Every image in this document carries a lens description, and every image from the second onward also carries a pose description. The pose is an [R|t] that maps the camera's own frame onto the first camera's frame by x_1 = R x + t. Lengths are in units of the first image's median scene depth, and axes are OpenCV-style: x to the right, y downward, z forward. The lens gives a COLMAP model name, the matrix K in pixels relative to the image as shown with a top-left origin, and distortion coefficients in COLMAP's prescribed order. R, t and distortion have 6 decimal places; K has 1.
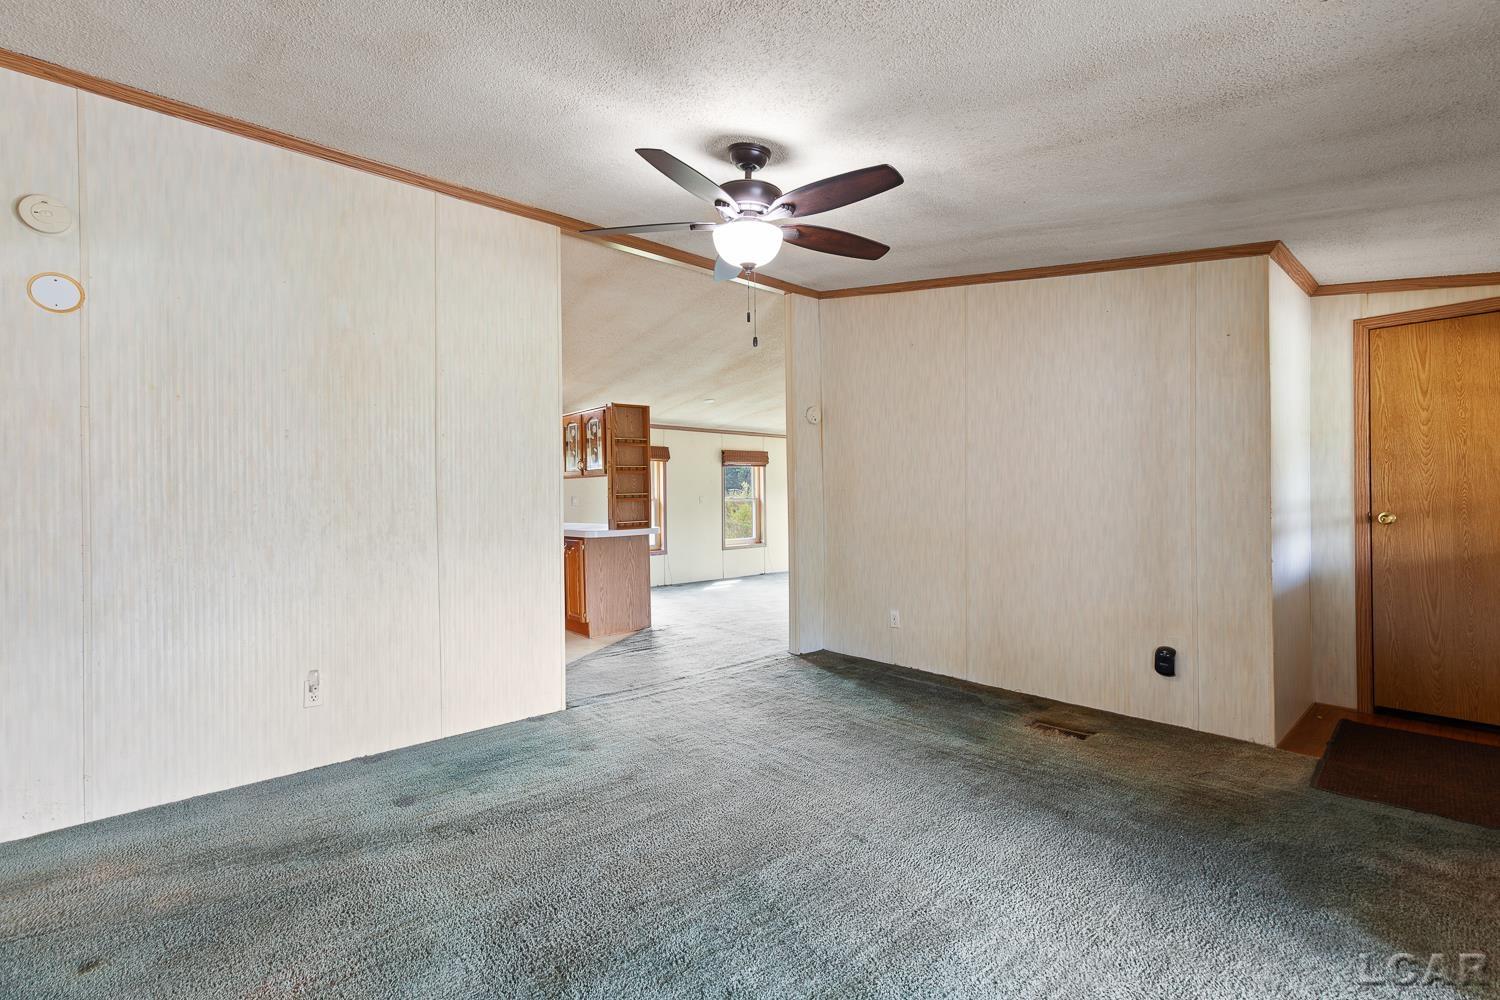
lens RADIAL K [[678.8, 0, 746.4], [0, 678.8, 489.3], [0, 0, 1]] dist [0.001214, -0.000073]
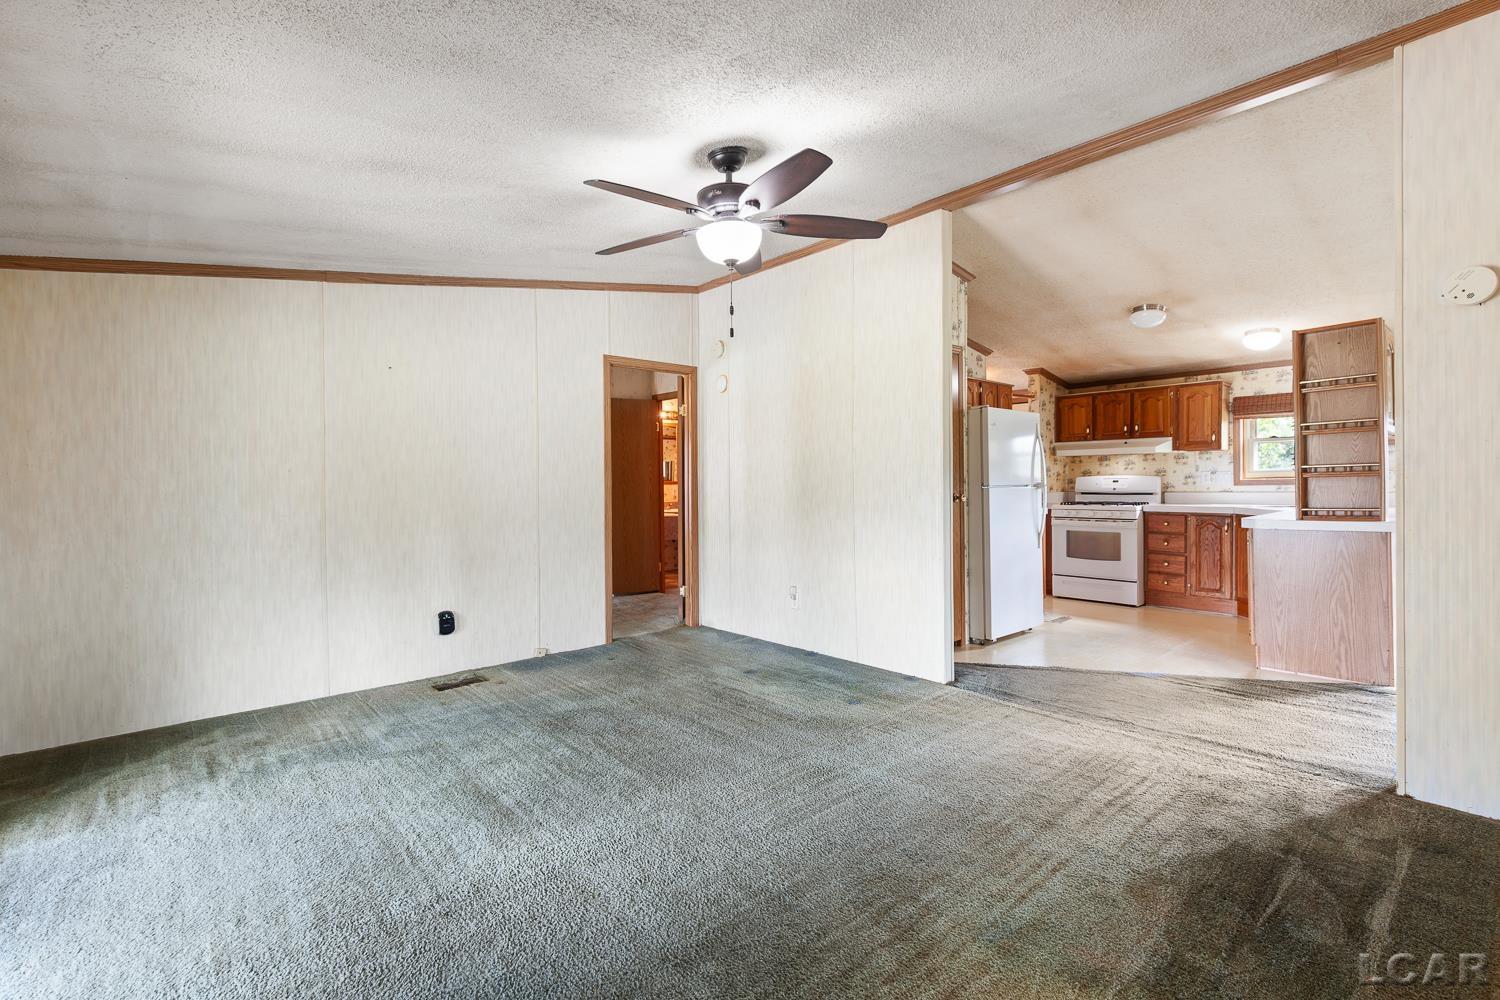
lens RADIAL K [[678.8, 0, 746.4], [0, 678.8, 489.3], [0, 0, 1]] dist [0.001214, -0.000073]
pose [[-0.014994, 0.019368, -0.999700, 0.748729], [0.025790, 0.999487, 0.018977, 0.004263], [0.999555, -0.025498, -0.015486, 0.721102]]
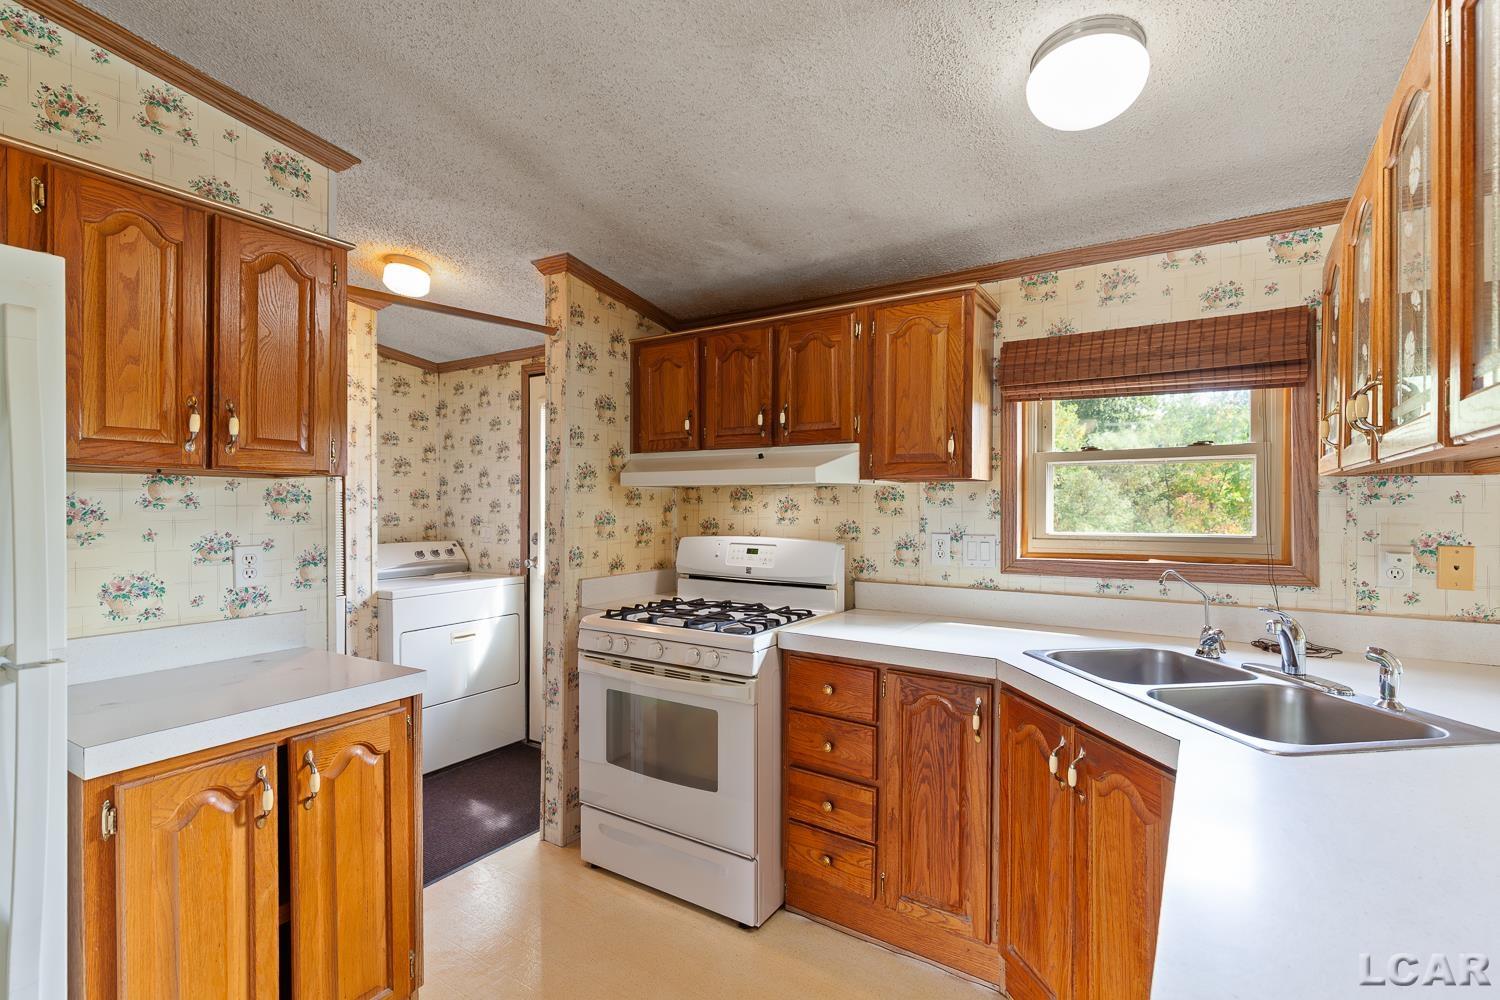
lens RADIAL K [[702.0, 0, 757.4], [0, 702.0, 506.5], [0, 0, 1]] dist [0.004317, 0.000181]
pose [[0.254712, 0.012851, -0.966931, -0.316960], [0.009776, 0.999826, 0.015863, -0.017731], [0.966967, -0.013494, 0.254543, 1.474724]]
